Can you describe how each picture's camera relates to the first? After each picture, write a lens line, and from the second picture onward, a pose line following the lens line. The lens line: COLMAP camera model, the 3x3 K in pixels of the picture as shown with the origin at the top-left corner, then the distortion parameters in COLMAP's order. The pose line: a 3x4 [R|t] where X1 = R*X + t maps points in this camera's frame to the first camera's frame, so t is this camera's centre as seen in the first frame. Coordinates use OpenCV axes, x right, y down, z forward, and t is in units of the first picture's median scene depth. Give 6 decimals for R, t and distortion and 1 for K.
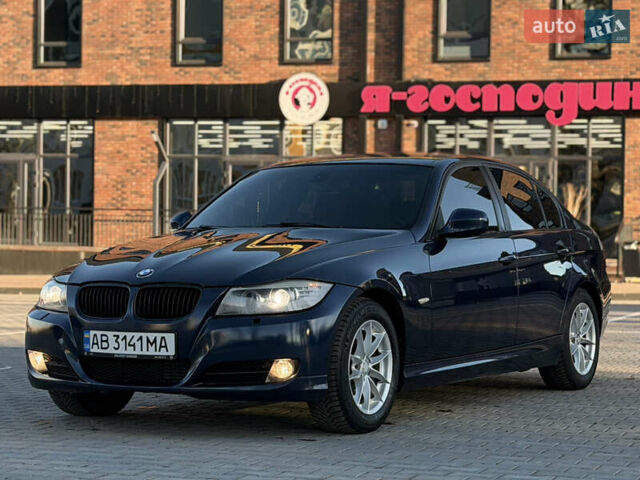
lens RADIAL K [[1643.2, 0, 320.0], [0, 1643.2, 240.0], [0, 0, 1]] dist [0.162367, -0.088318]
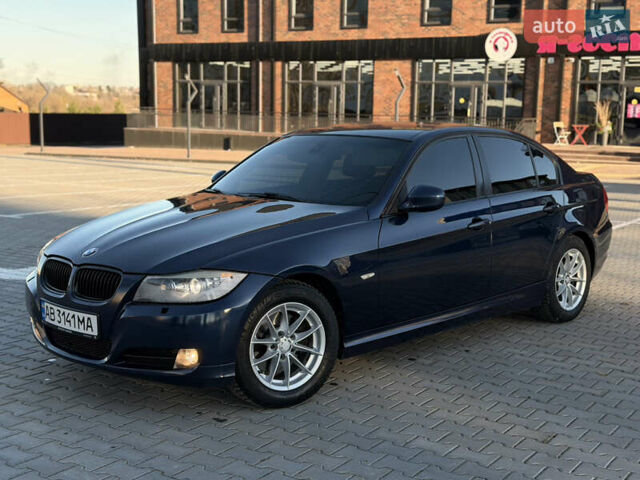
lens RADIAL K [[888.2, 0, 329.1], [0, 888.2, 239.7], [0, 0, 1]] dist [0.154020, -0.130465]
pose [[0.971823, 0.038803, -0.232495, 0.041214], [-0.007508, 0.990952, 0.134003, -0.015333], [0.235591, -0.128482, 0.963322, 0.103885]]
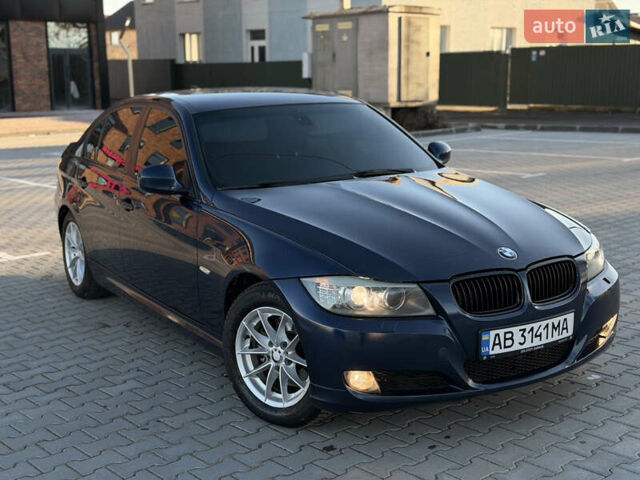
lens RADIAL K [[885.2, 0, 320.0], [0, 885.2, 240.0], [0, 0, 1]] dist [0.185335, -0.328998]
pose [[0.483541, -0.181064, 0.856390, -0.127089], [0.029139, 0.981159, 0.190991, -0.018461], [-0.874836, -0.067398, 0.479707, 0.190642]]
